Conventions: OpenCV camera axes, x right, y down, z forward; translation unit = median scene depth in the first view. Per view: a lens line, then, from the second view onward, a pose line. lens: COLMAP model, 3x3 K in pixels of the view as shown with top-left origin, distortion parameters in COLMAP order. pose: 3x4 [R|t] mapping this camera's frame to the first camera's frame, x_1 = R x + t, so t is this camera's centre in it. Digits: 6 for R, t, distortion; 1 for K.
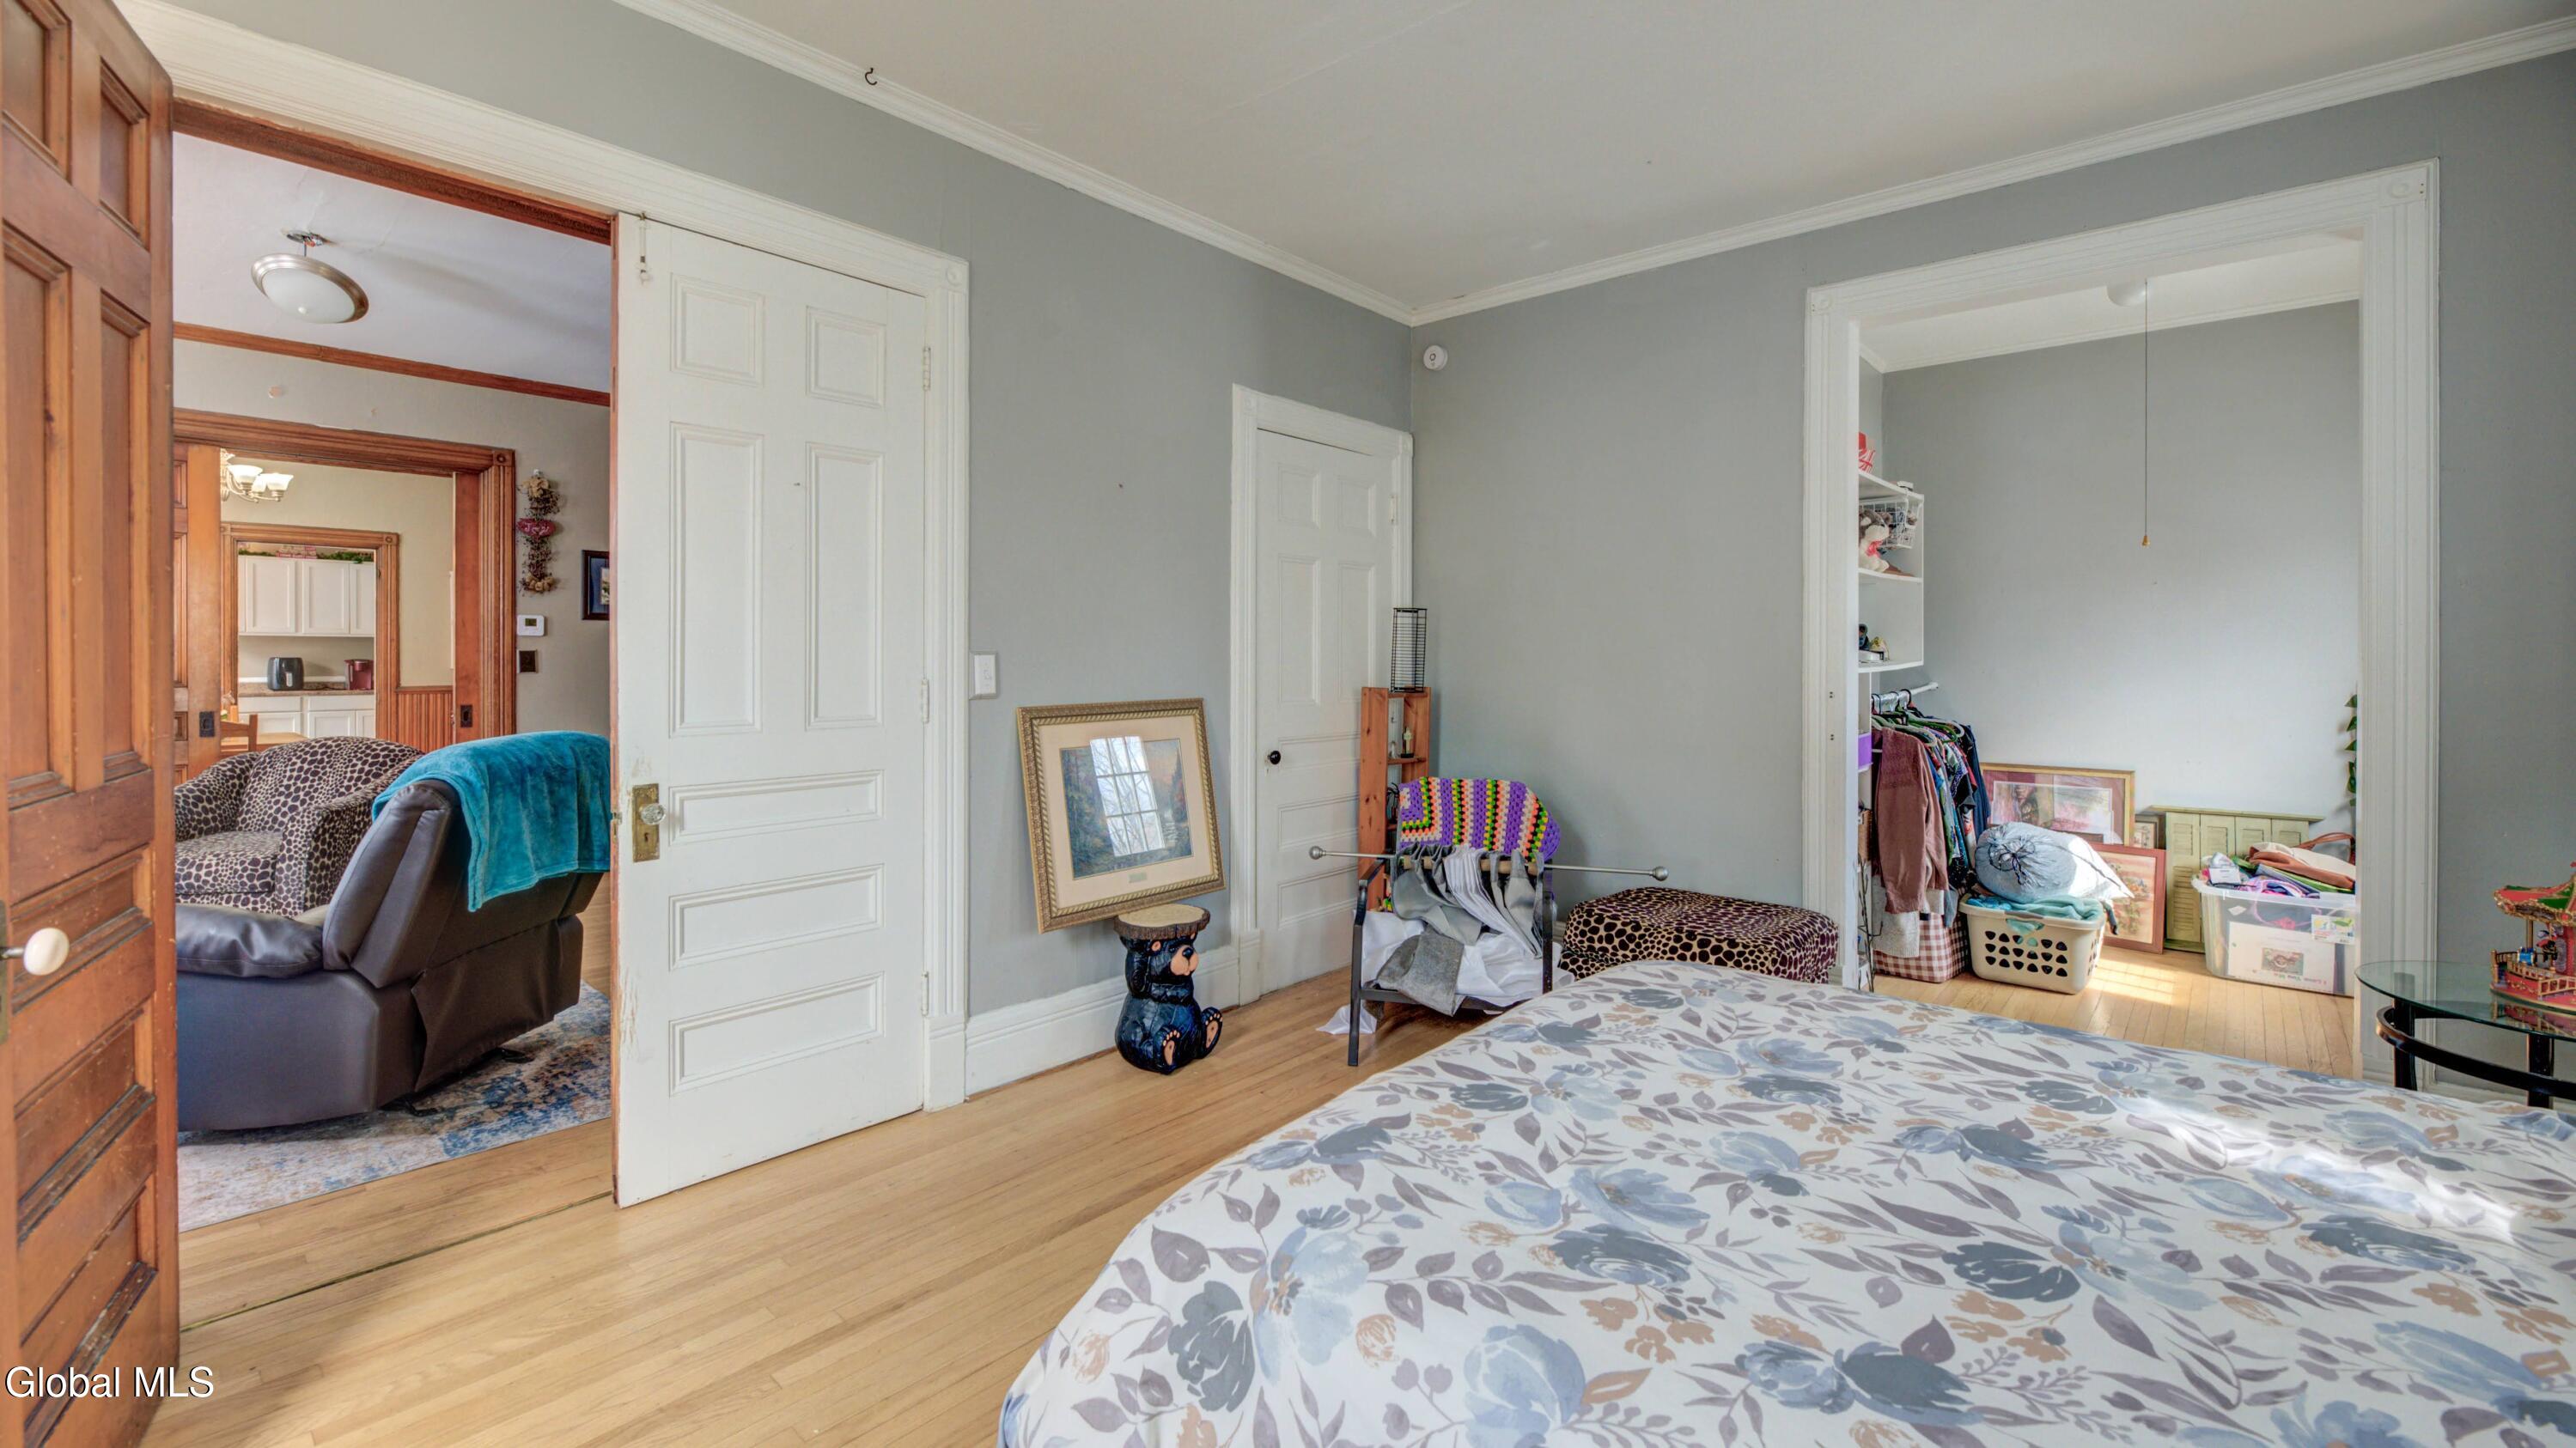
lens RADIAL K [[1063.9, 0, 1279.0], [0, 1063.9, 687.0], [0, 0, 1]] dist [0.000387, -0.000045]
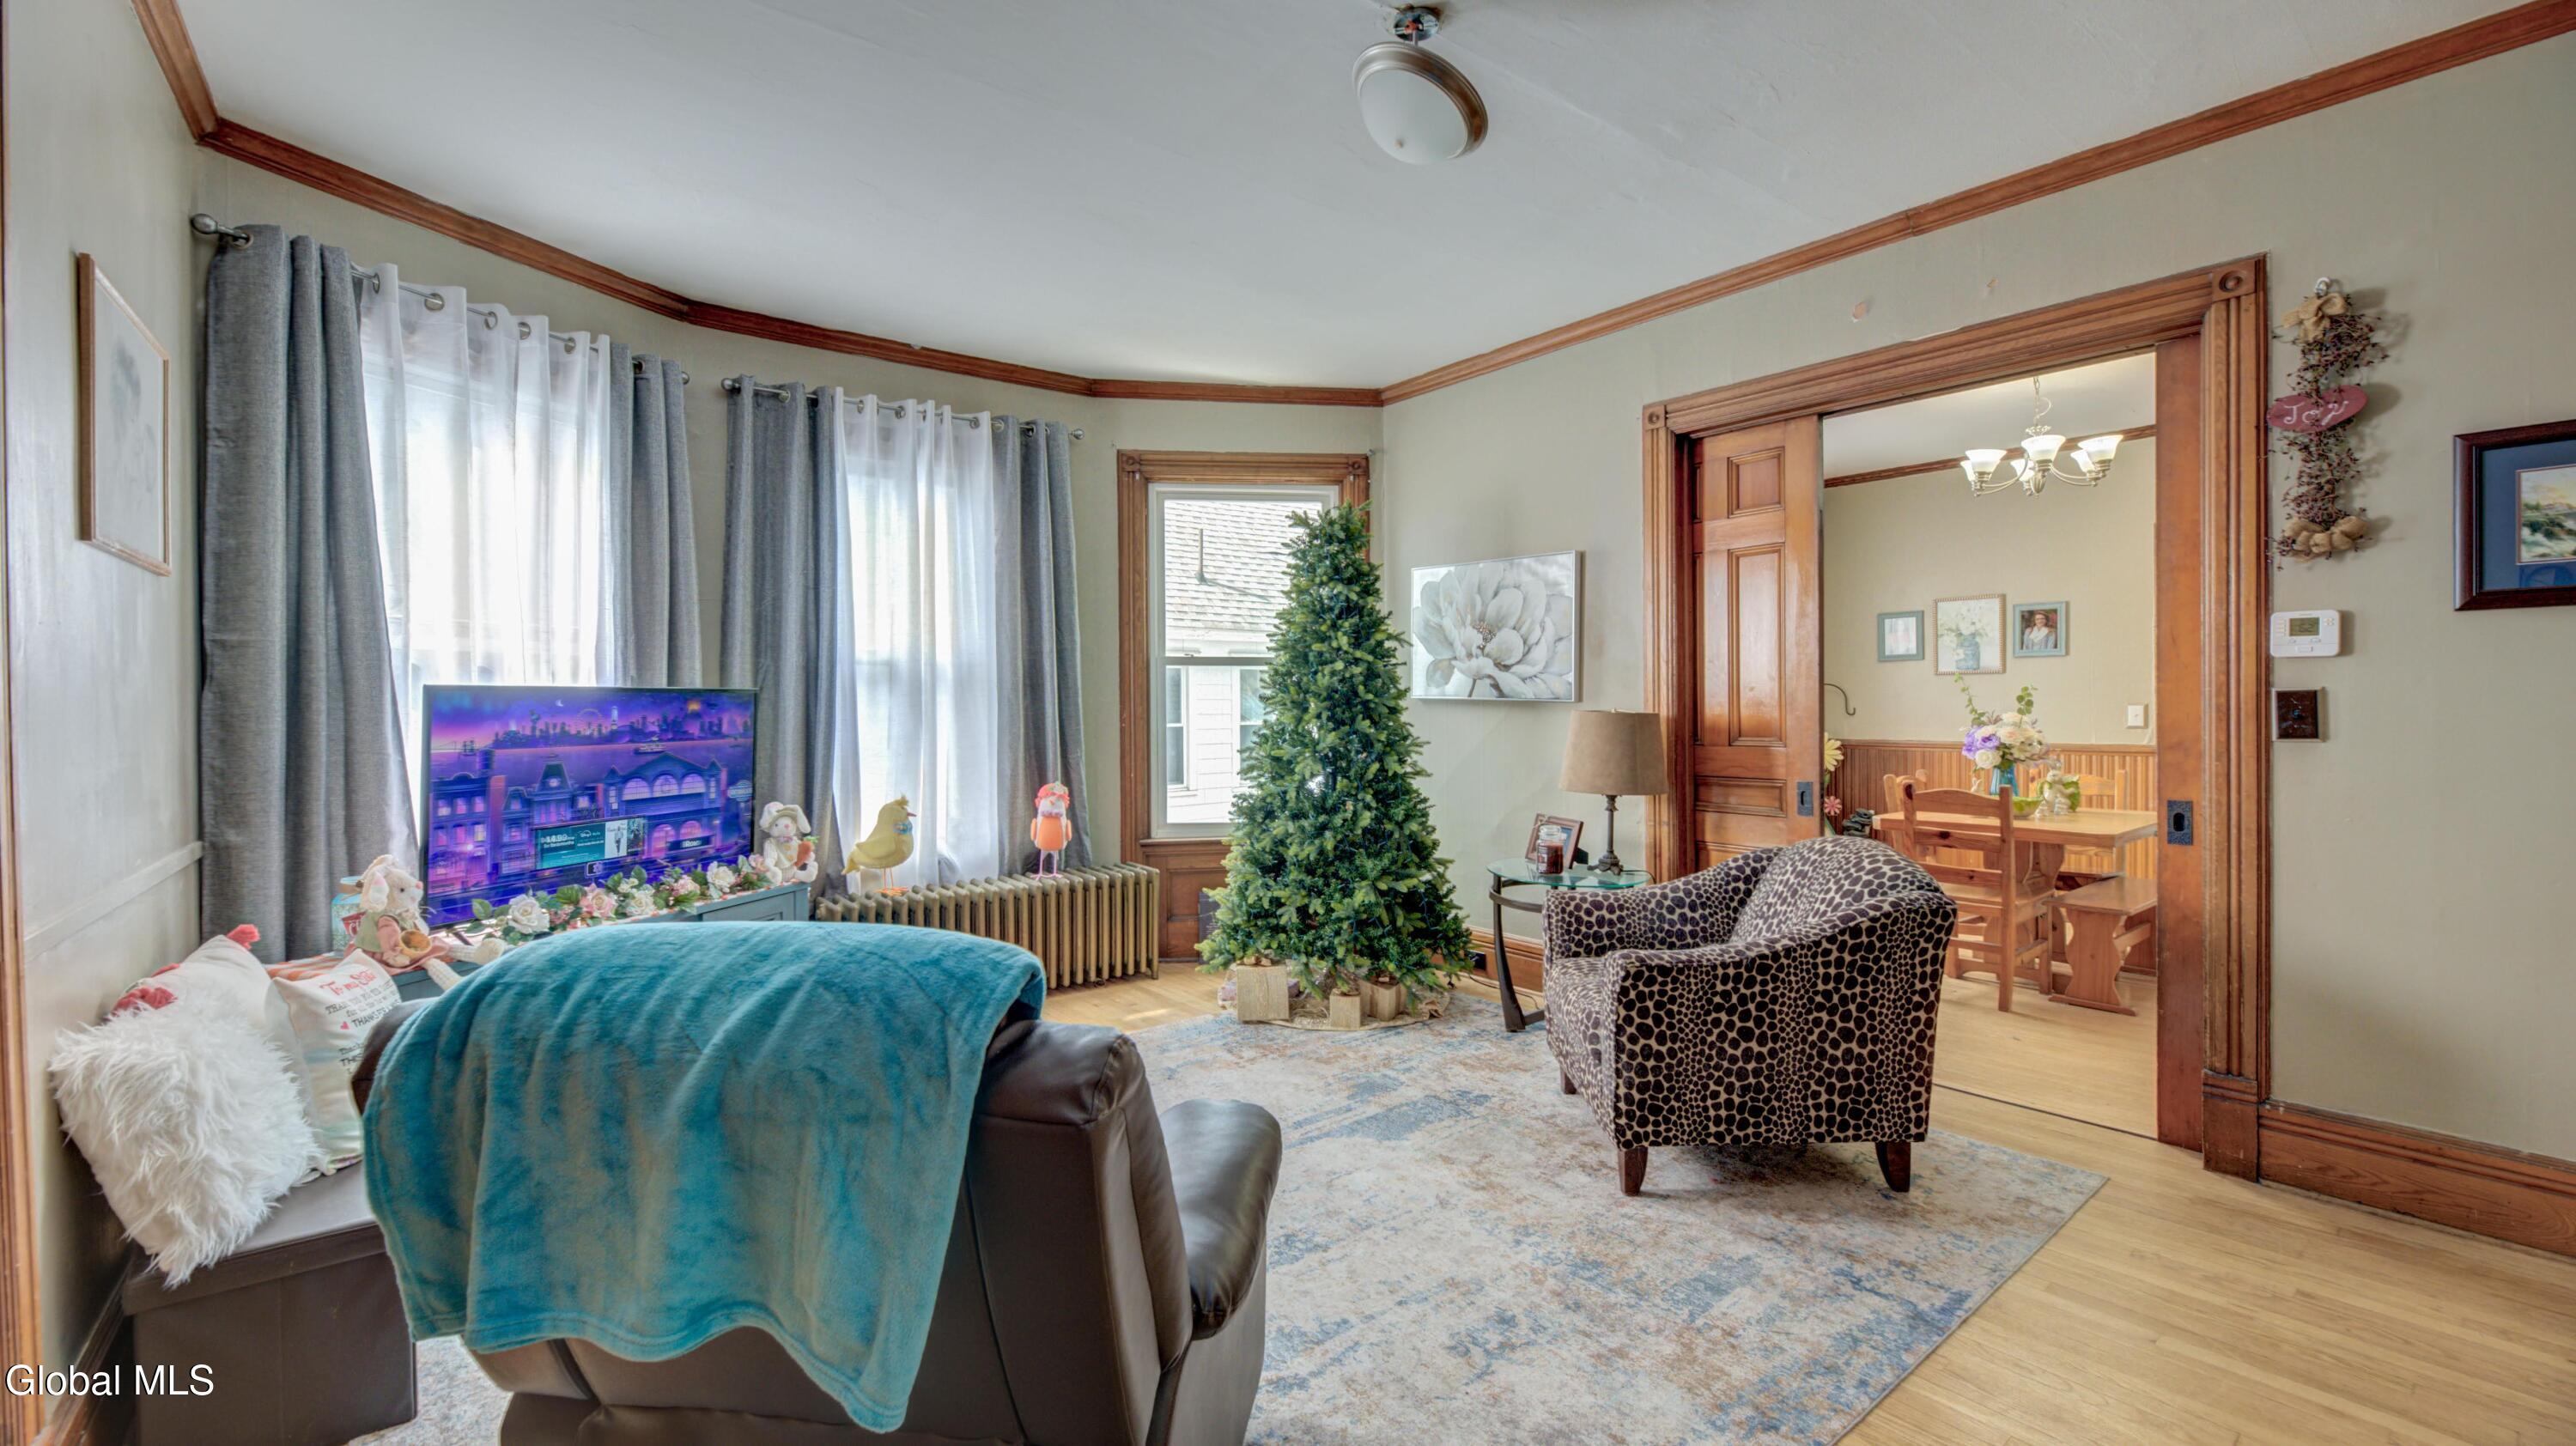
lens RADIAL K [[1063.9, 0, 1279.0], [0, 1063.9, 686.0], [0, 0, 1]] dist [0.000387, -0.000045]
pose [[-0.188281, -0.011146, -0.982052, -0.188514], [-0.019030, 0.999789, -0.007698, -0.024587], [0.981931, 0.017239, -0.188454, 0.667615]]
